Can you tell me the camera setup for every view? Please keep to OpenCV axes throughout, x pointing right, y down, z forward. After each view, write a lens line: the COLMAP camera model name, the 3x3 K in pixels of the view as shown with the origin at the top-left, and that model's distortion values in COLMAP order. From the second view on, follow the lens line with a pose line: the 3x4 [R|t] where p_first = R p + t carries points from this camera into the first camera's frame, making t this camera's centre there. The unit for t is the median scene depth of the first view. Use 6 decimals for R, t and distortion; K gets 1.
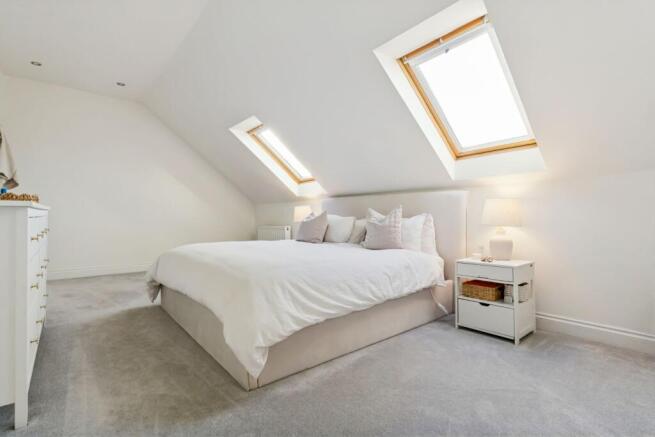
lens RADIAL K [[311.3, 0, 327.5], [0, 311.3, 218.5], [0, 0, 1]] dist [-0.001373, -0.000345]
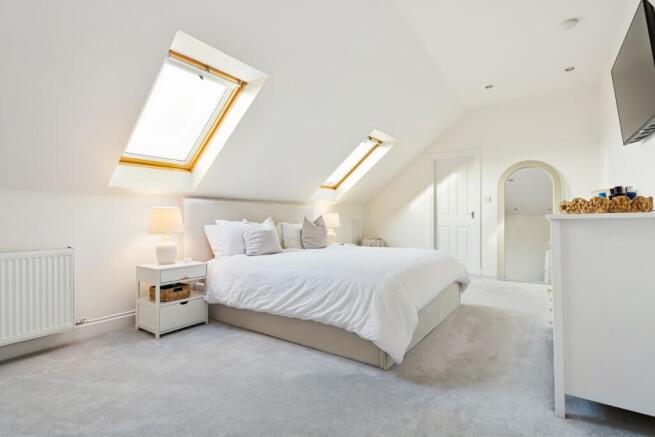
lens RADIAL K [[311.3, 0, 327.5], [0, 311.3, 218.5], [0, 0, 1]] dist [-0.001373, -0.000345]
pose [[-0.282792, 0.024143, 0.958877, -0.738029], [0.003929, 0.999704, -0.024012, -0.004055], [-0.959173, -0.003023, -0.282803, 0.812515]]
